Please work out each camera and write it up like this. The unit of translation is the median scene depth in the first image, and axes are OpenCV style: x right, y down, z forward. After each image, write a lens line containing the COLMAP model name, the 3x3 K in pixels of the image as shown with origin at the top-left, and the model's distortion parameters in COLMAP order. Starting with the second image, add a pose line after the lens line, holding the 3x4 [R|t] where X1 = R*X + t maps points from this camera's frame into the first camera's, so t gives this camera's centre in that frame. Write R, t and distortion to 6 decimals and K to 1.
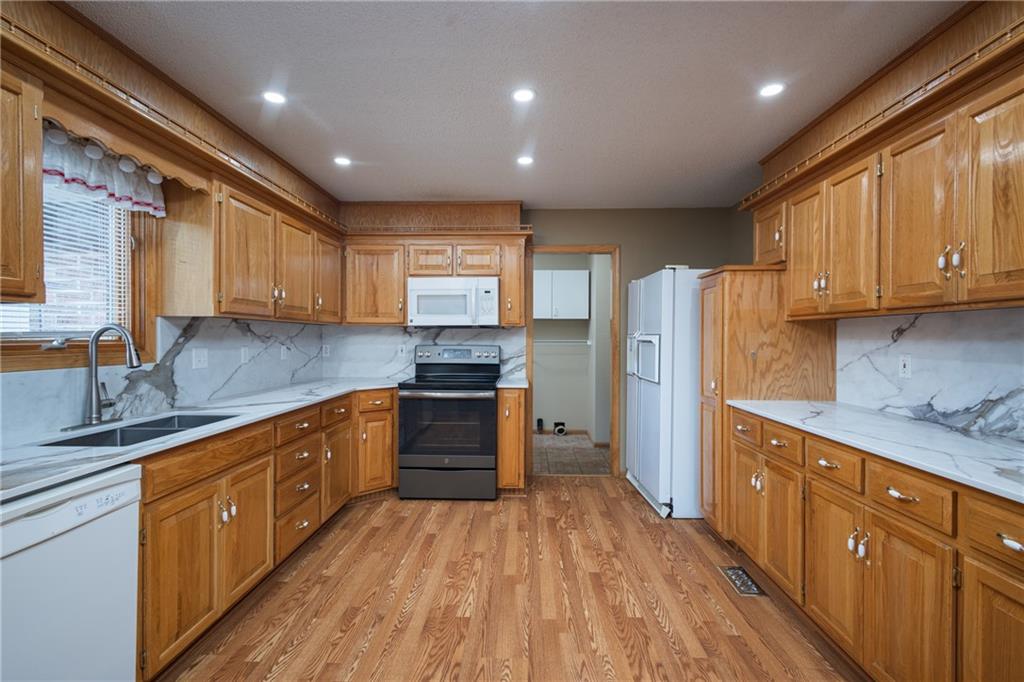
lens RADIAL K [[470.3, 0, 507.5], [0, 470.3, 341.1], [0, 0, 1]] dist [0.011803, -0.004395]
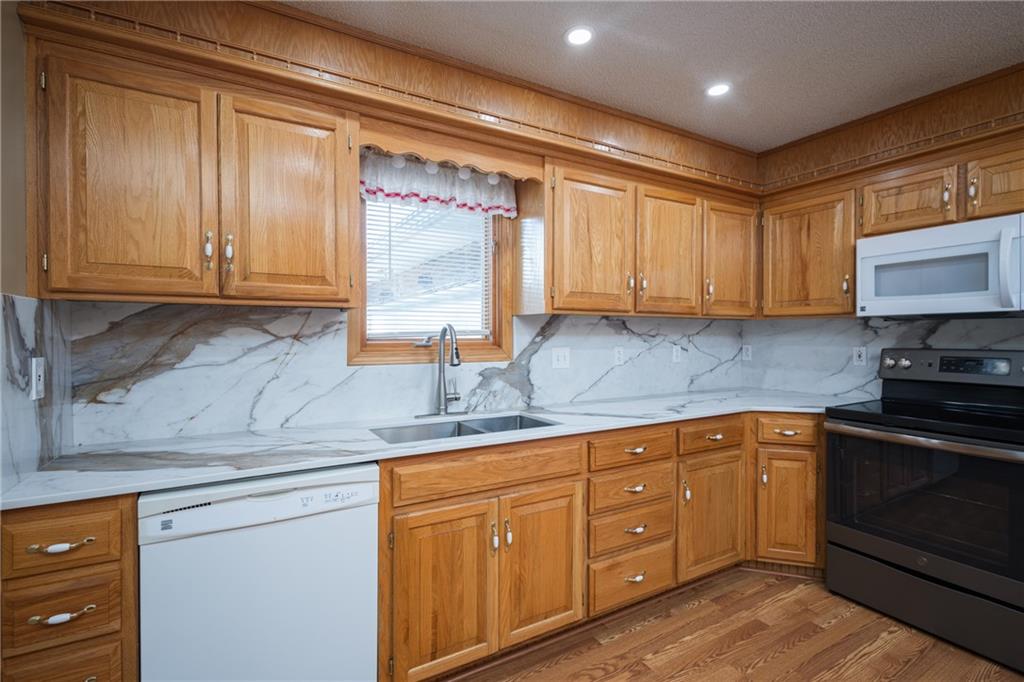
lens RADIAL K [[470.3, 0, 507.5], [0, 470.3, 341.1], [0, 0, 1]] dist [0.011803, -0.004395]
pose [[0.532298, 0.007317, -0.846525, 0.117279], [-0.004626, 0.999973, 0.005735, -0.003035], [0.846544, 0.000864, 0.532317, 0.448811]]
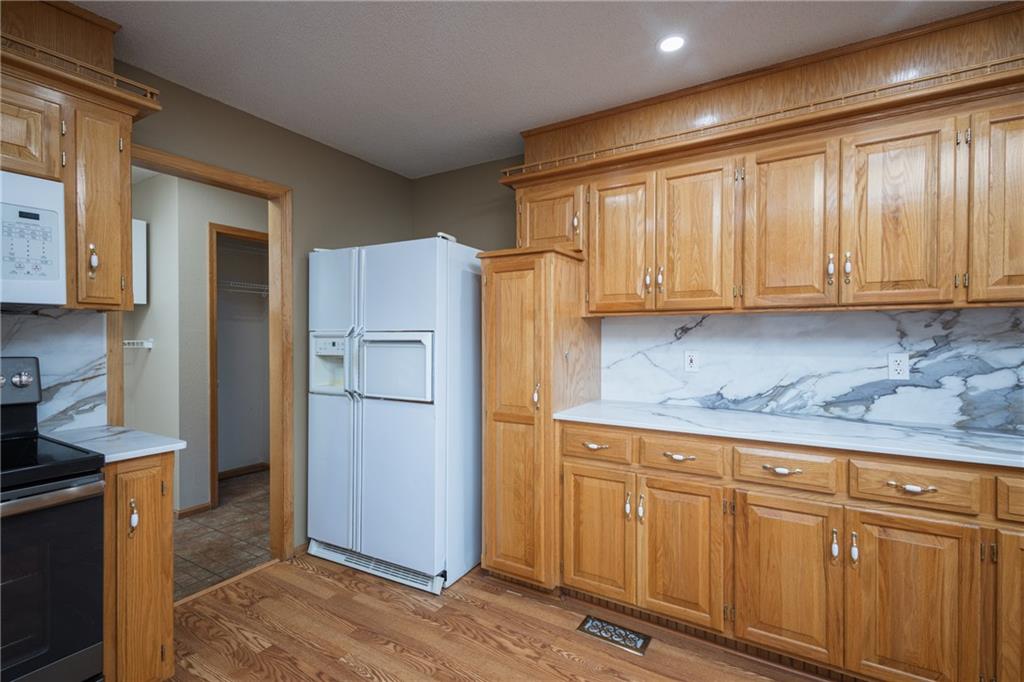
lens RADIAL K [[470.3, 0, 507.5], [0, 470.3, 341.1], [0, 0, 1]] dist [0.011803, -0.004395]
pose [[0.488196, -0.011127, 0.872663, -0.304981], [0.008361, 0.999932, 0.008073, -0.006150], [-0.872694, 0.003355, 0.488256, 0.776914]]
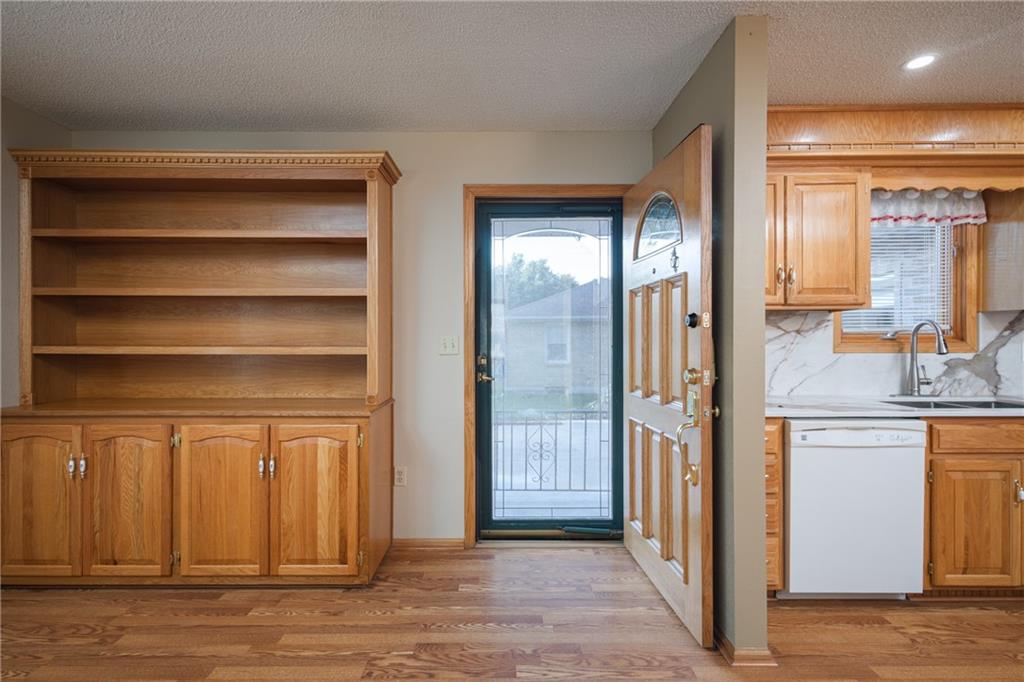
lens RADIAL K [[470.3, 0, 507.5], [0, 470.3, 341.1], [0, 0, 1]] dist [0.011803, -0.004395]
pose [[0.041805, 0.003211, -0.999121, 0.344385], [-0.004484, 0.999985, 0.003026, 0.018948], [0.999116, 0.004353, 0.041819, -0.170860]]
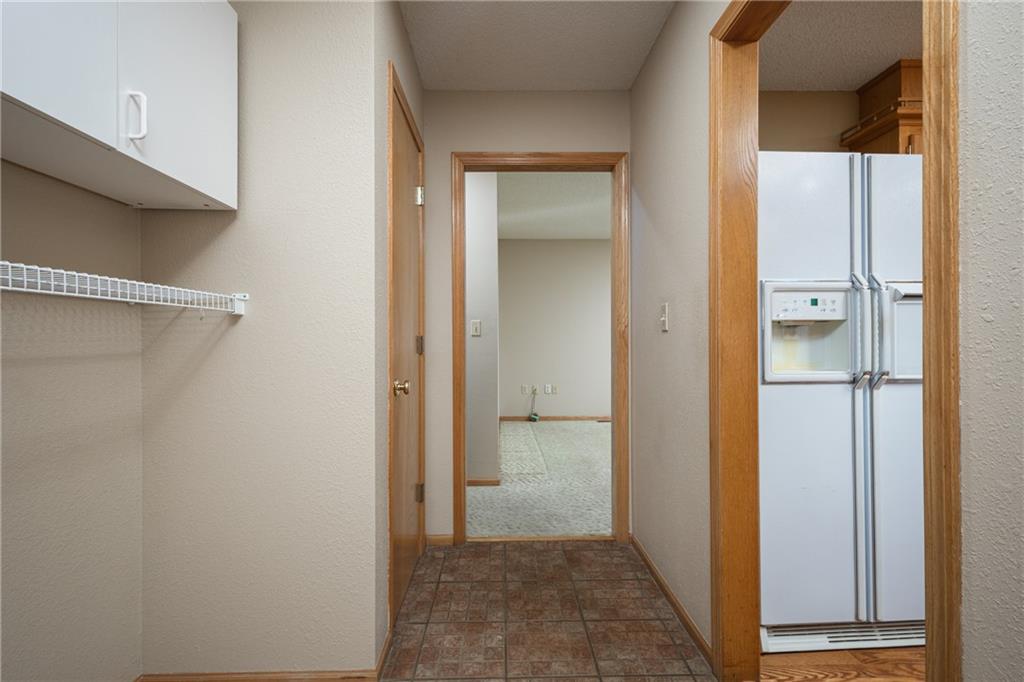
lens RADIAL K [[470.3, 0, 507.5], [0, 470.3, 341.1], [0, 0, 1]] dist [0.011803, -0.004395]
pose [[-0.058154, 0.003382, 0.998302, -0.213072], [0.010747, 0.999938, -0.002761, 0.059324], [-0.998250, 0.010569, -0.058187, 2.132236]]
